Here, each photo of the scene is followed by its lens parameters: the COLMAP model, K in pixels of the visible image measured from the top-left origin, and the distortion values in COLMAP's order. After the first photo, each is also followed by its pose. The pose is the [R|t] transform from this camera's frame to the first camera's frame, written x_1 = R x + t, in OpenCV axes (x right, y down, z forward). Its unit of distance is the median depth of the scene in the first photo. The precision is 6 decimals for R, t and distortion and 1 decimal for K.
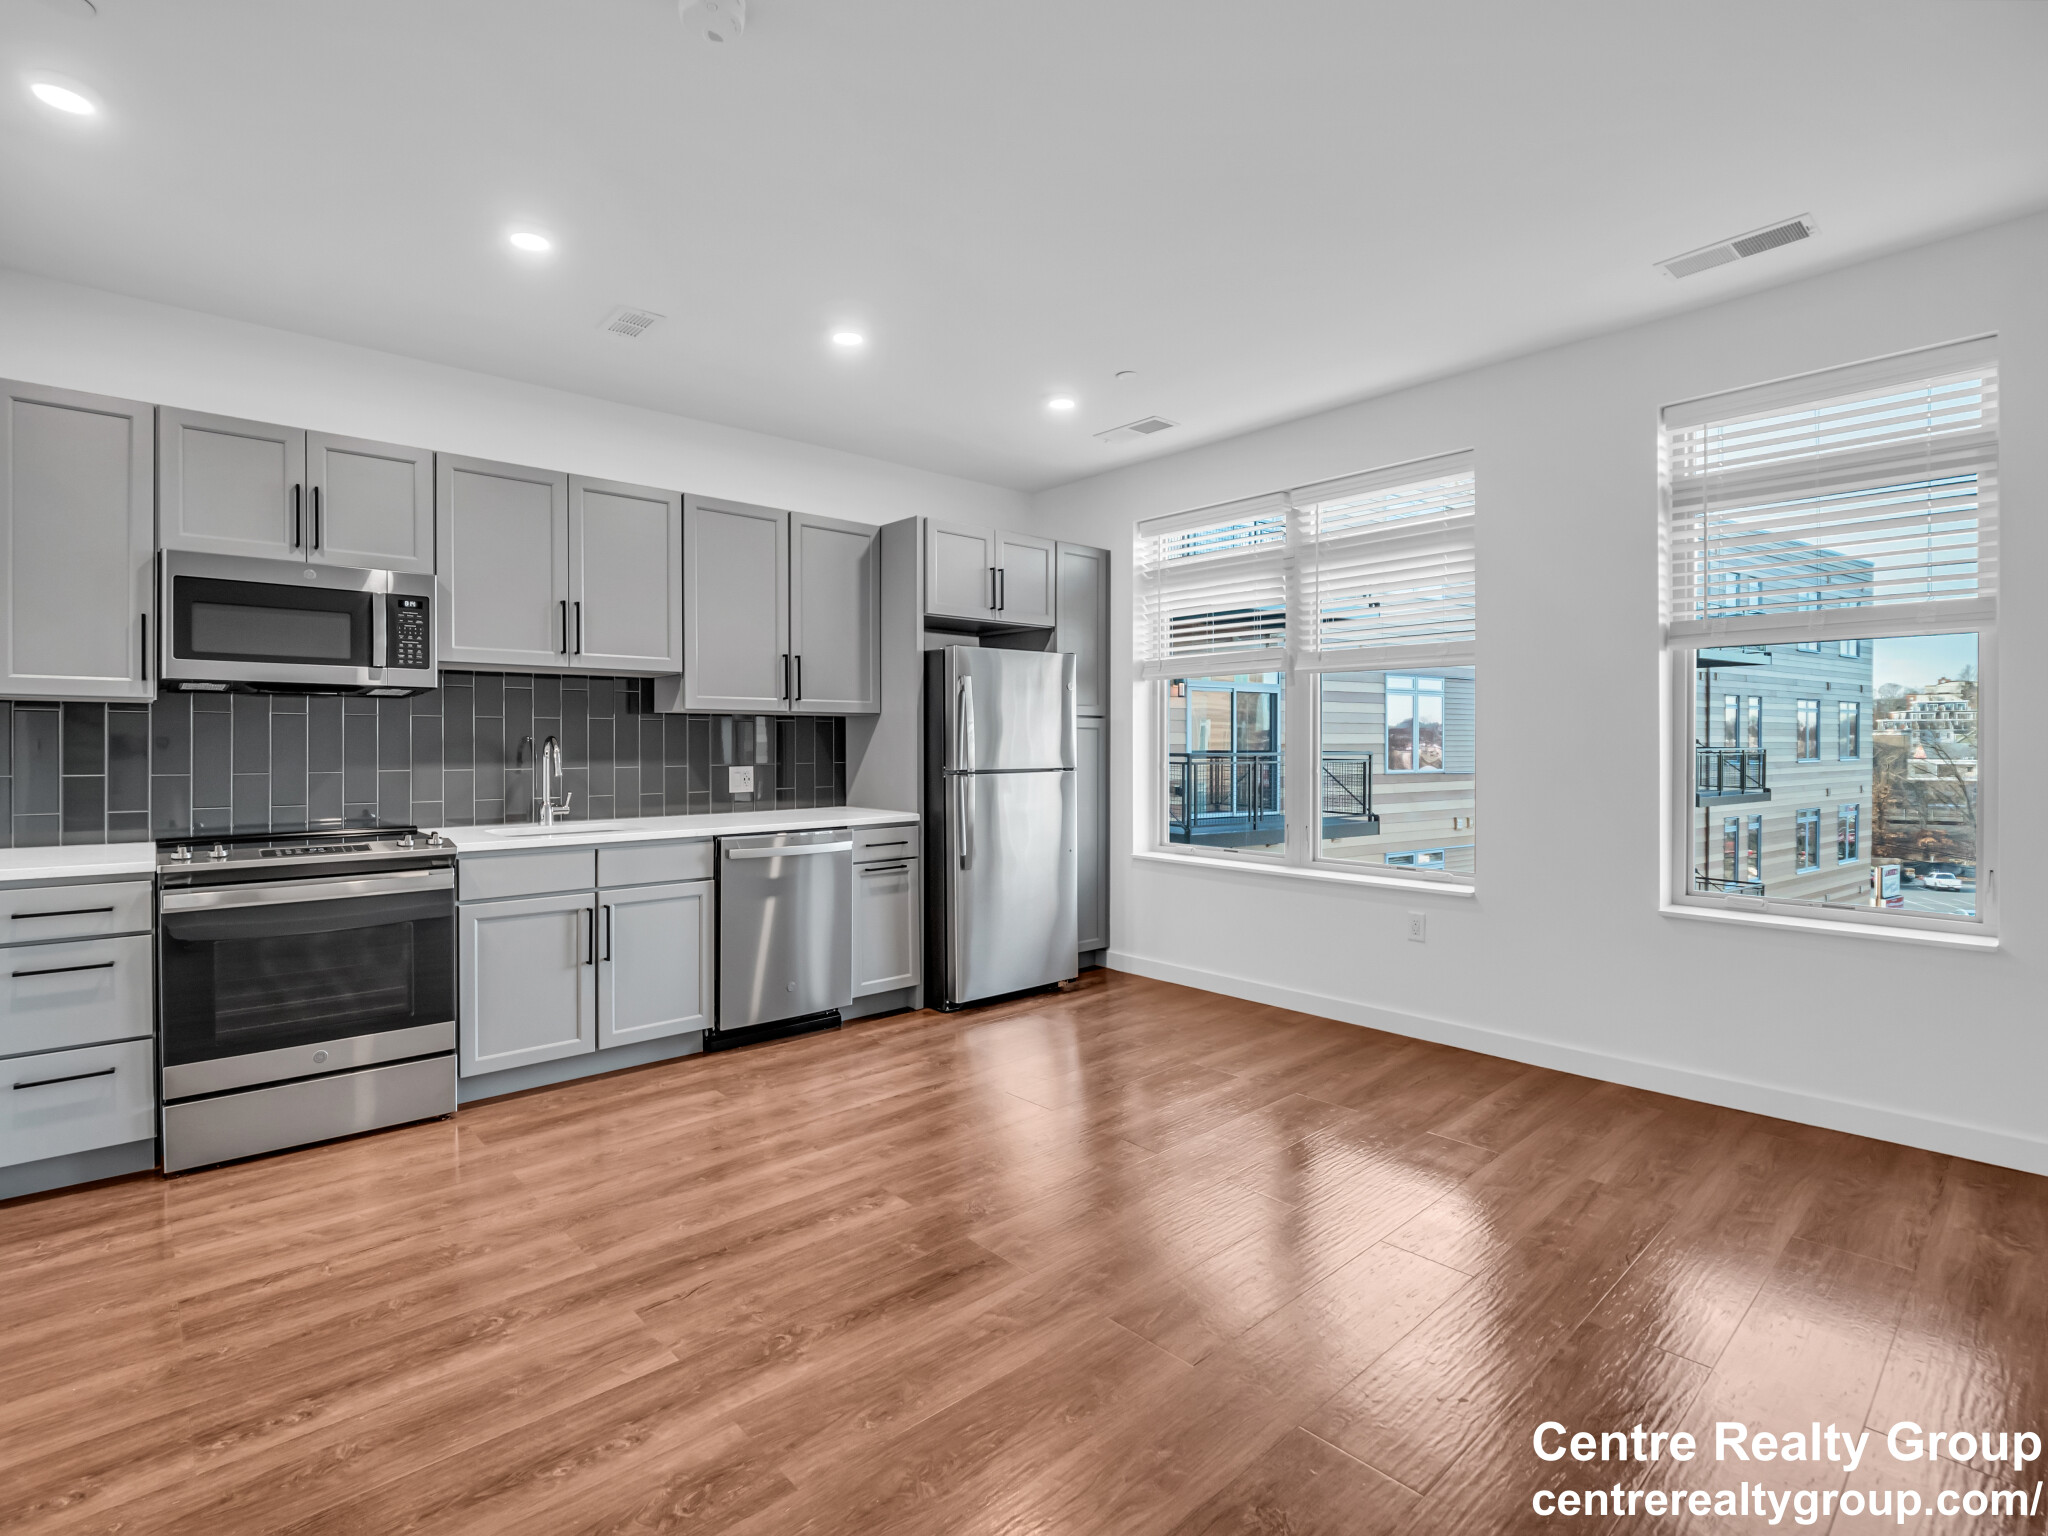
lens RADIAL K [[996.1, 0, 1004.7], [0, 996.1, 768.4], [0, 0, 1]] dist [-0.003032, -0.001070]
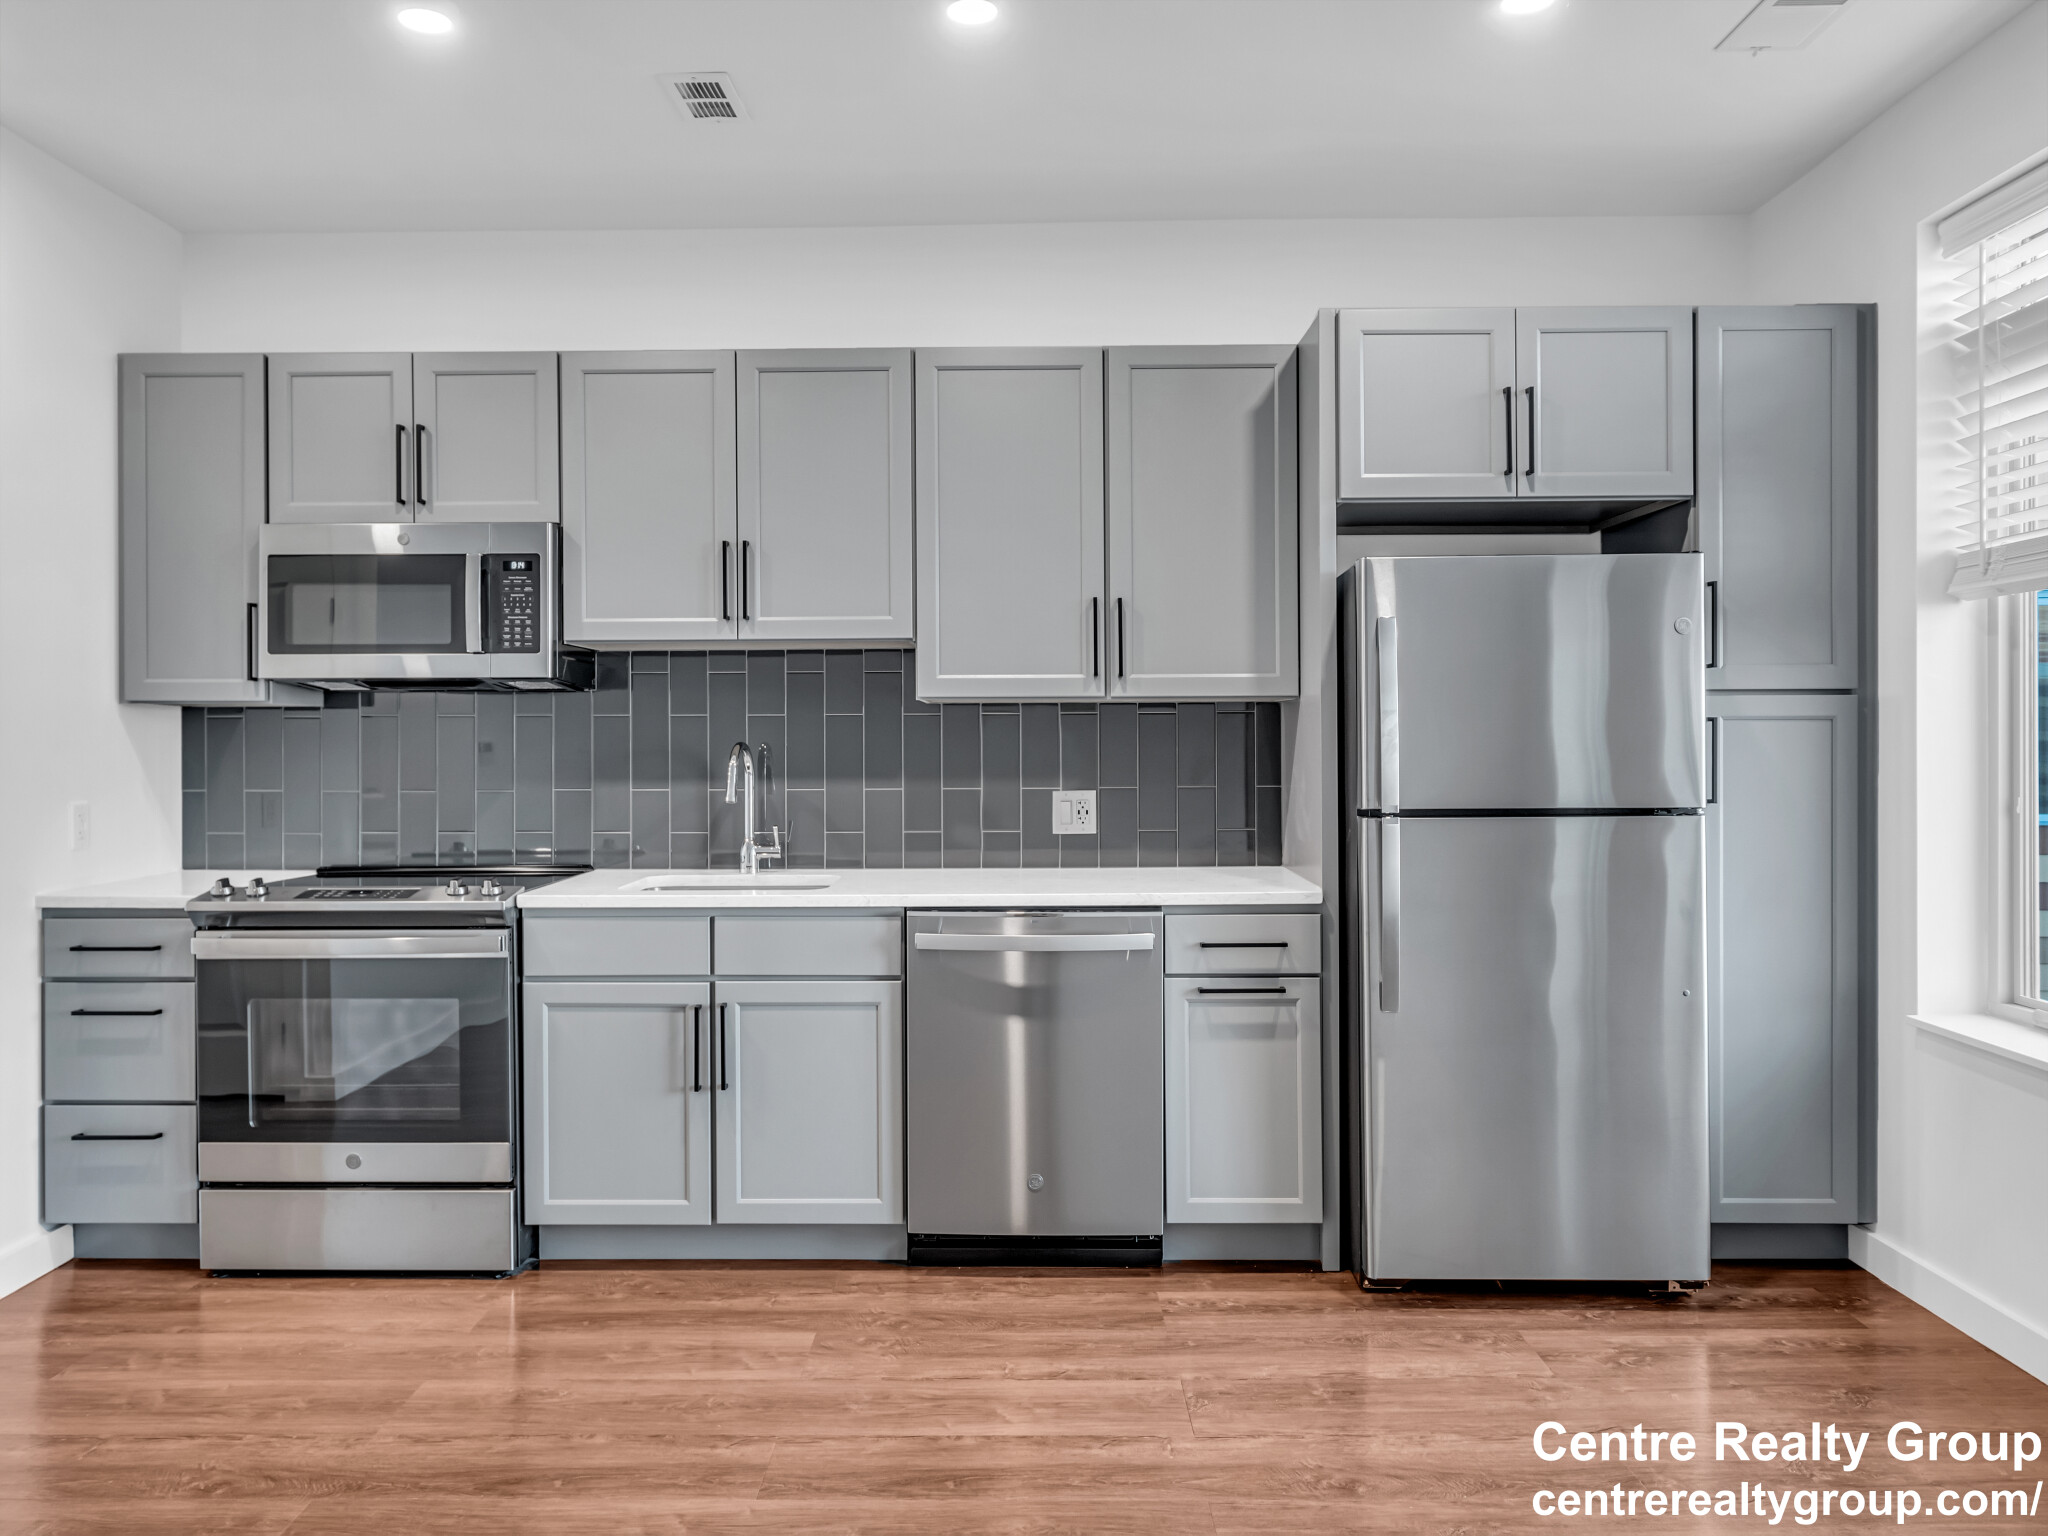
lens RADIAL K [[1506.4, 0, 1024.0], [0, 1506.4, 768.0], [0, 0, 1]] dist [-0.000835, 0.006496]
pose [[0.737918, 0.011039, -0.674800, 0.387979], [-0.014279, 0.999898, 0.000743, -0.019177], [0.674739, 0.009088, 0.738000, 0.386226]]
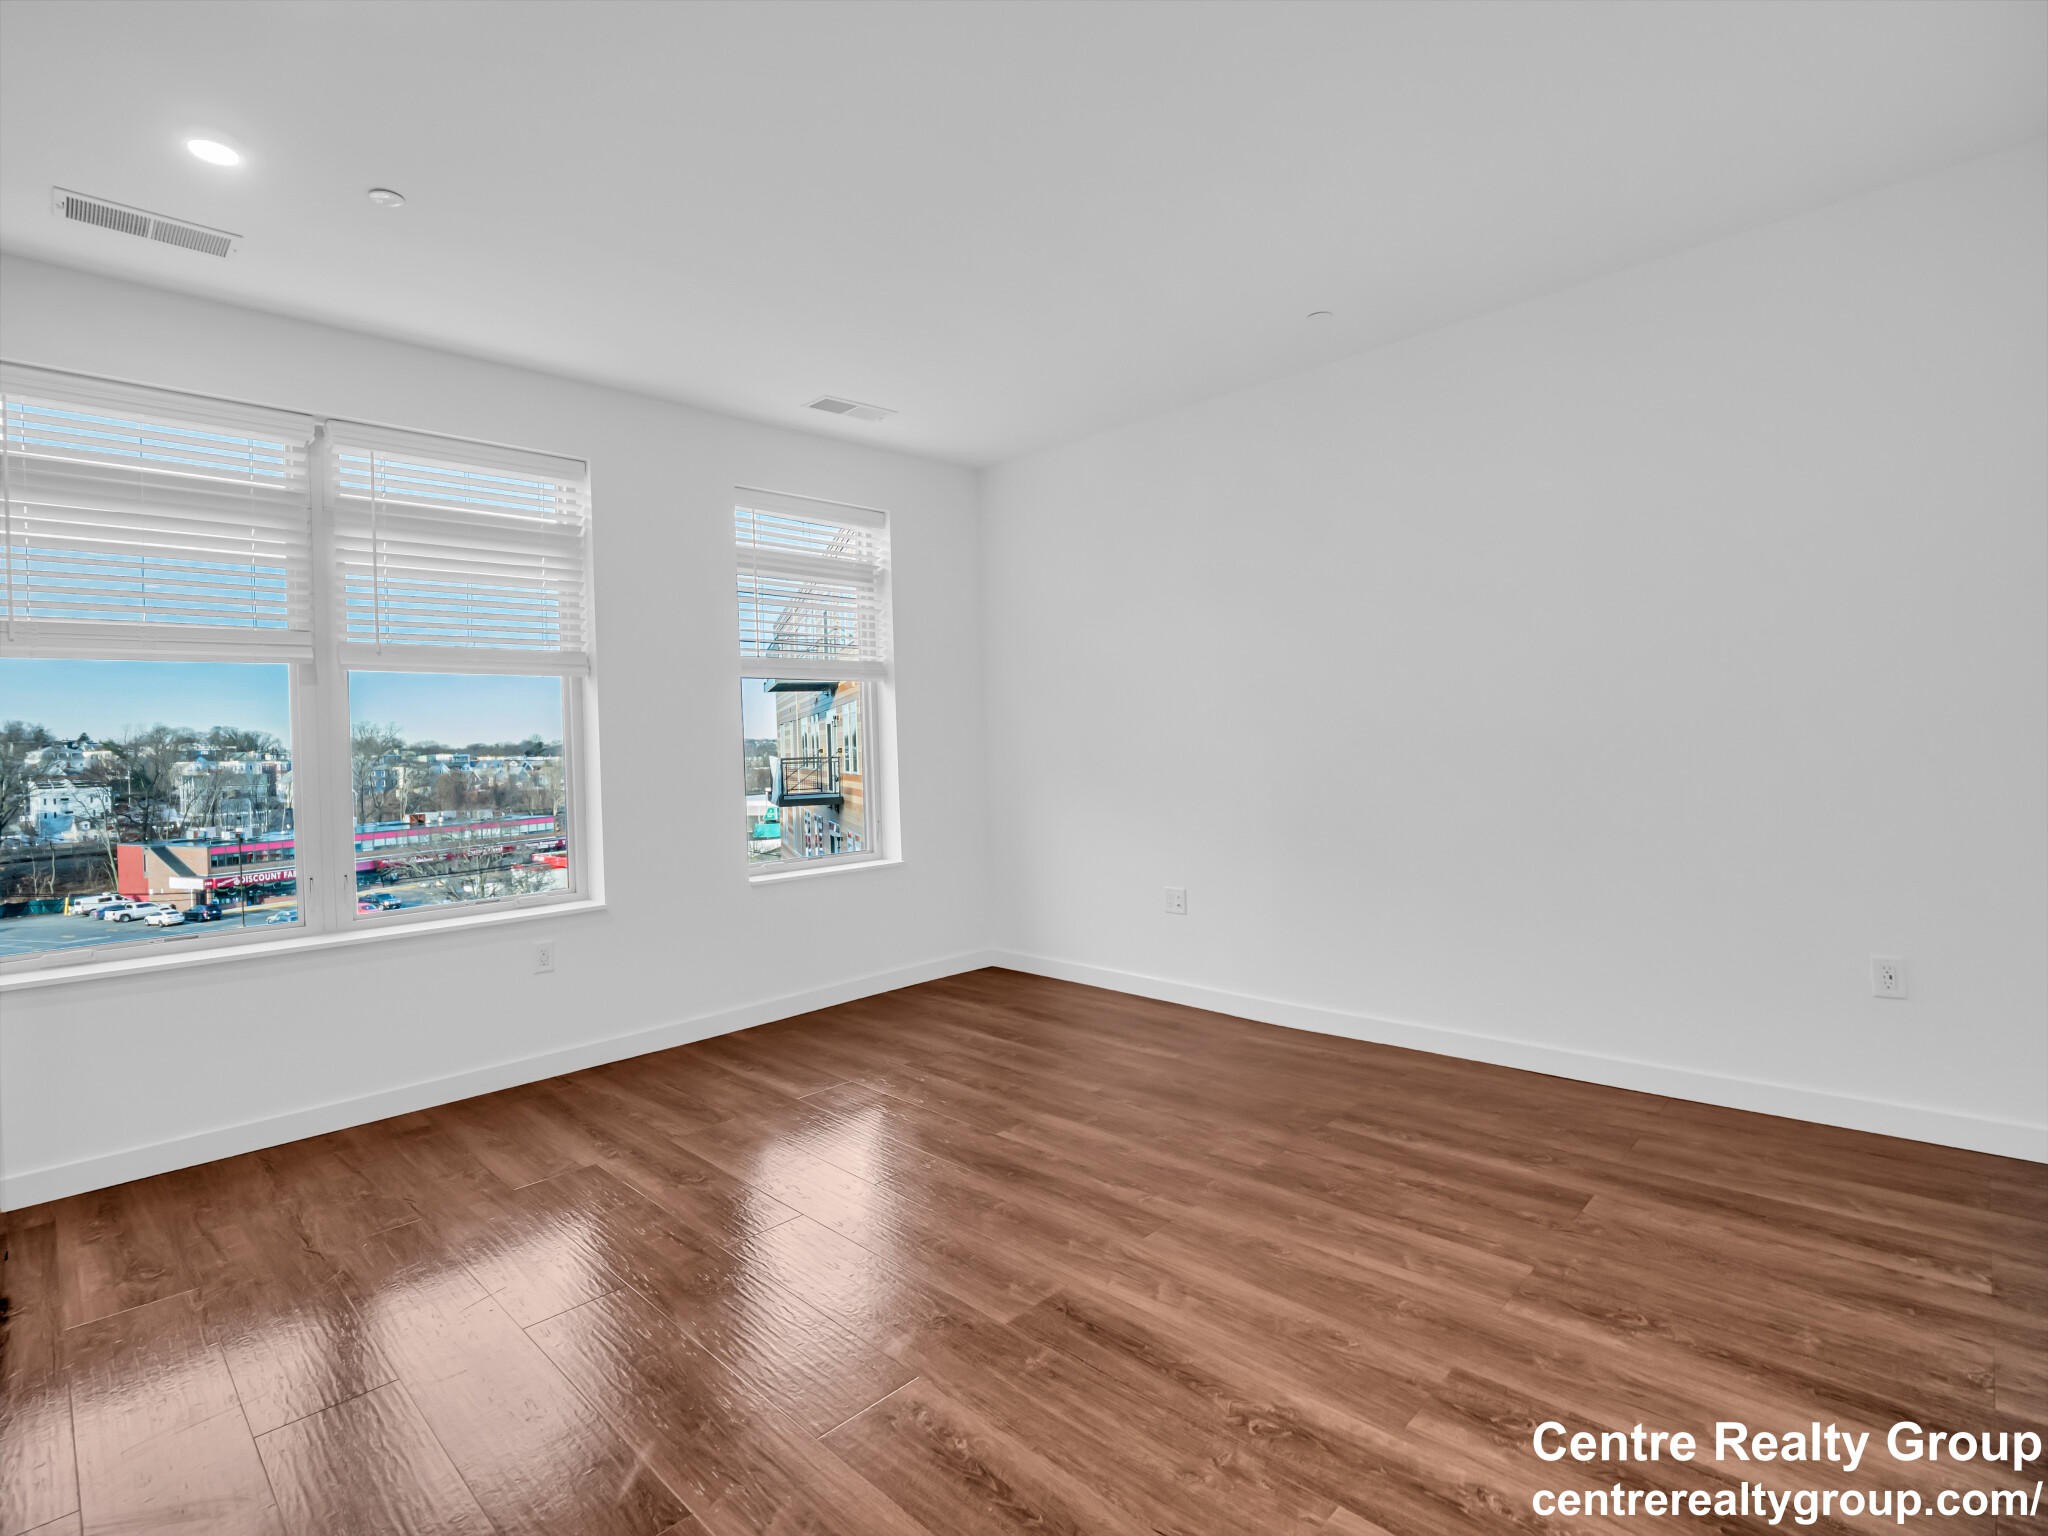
lens RADIAL K [[996.1, 0, 1004.7], [0, 996.1, 768.4], [0, 0, 1]] dist [-0.003032, -0.001070]
pose [[-0.057036, -0.018884, 0.998193, -0.577968], [0.055929, 0.998191, 0.022080, -0.012819], [-0.996804, 0.057087, -0.055877, 0.675425]]
